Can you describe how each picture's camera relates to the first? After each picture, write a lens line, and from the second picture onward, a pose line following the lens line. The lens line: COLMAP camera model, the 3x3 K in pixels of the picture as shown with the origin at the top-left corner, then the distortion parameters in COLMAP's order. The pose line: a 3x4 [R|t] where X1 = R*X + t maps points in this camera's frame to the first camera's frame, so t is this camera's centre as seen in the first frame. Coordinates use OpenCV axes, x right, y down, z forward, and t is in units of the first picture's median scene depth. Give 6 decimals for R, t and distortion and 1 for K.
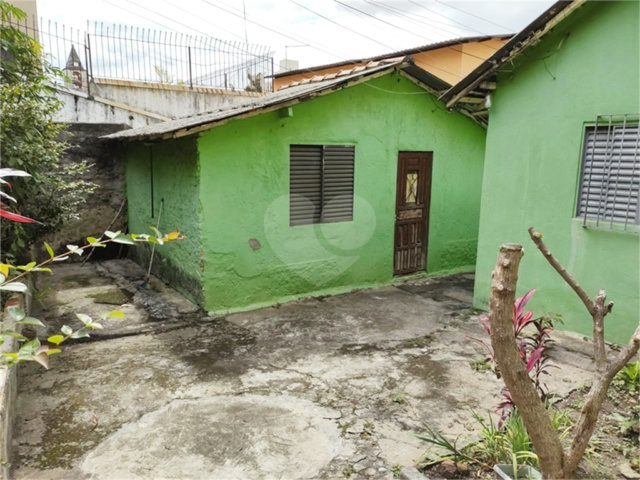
lens RADIAL K [[478.0, 0, 317.3], [0, 478.0, 240.4], [0, 0, 1]] dist [0.052841, -0.054157]
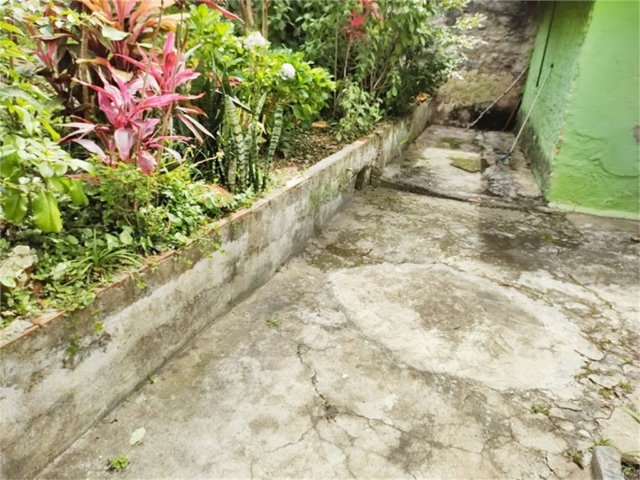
lens RADIAL K [[478.0, 0, 317.3], [0, 478.0, 240.4], [0, 0, 1]] dist [0.052841, -0.054157]
pose [[0.625106, 0.332500, -0.706177, 0.150974], [-0.163586, 0.940445, 0.297998, 0.023714], [0.763205, -0.070759, 0.642270, 0.120218]]
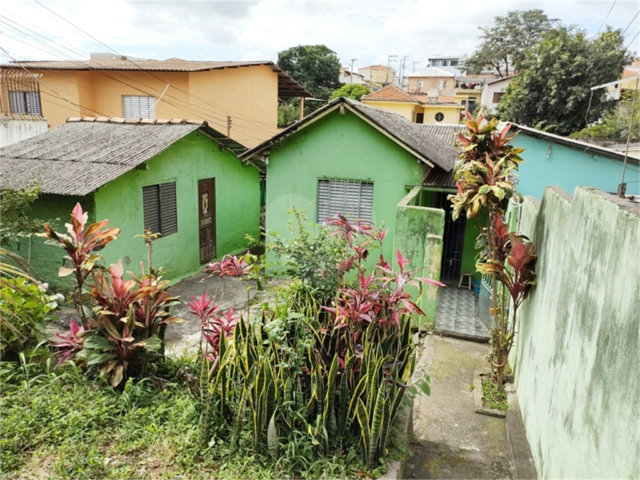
lens RADIAL K [[478.0, 0, 317.3], [0, 478.0, 240.4], [0, 0, 1]] dist [0.052841, -0.054157]
pose [[0.785488, -0.129372, 0.605203, -0.552786], [0.088938, 0.991353, 0.096486, -0.138984], [-0.612452, -0.021963, 0.790202, -0.466712]]
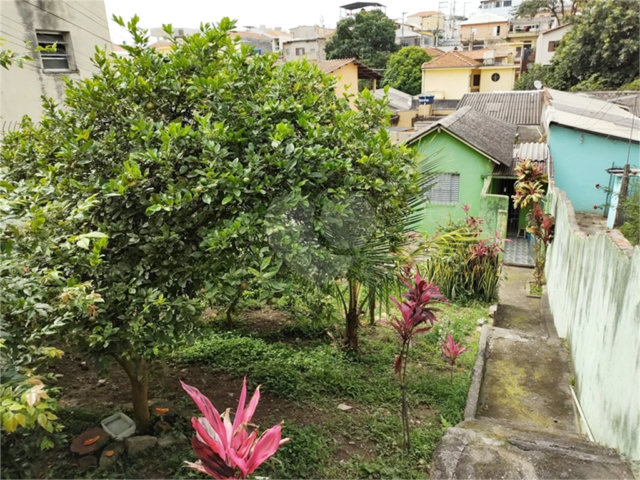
lens RADIAL K [[478.0, 0, 317.3], [0, 478.0, 240.4], [0, 0, 1]] dist [0.052841, -0.054157]
pose [[0.834121, -0.227791, 0.502347, -1.406178], [0.156221, 0.971013, 0.180912, -0.400825], [-0.528996, -0.072426, 0.845528, -1.094188]]
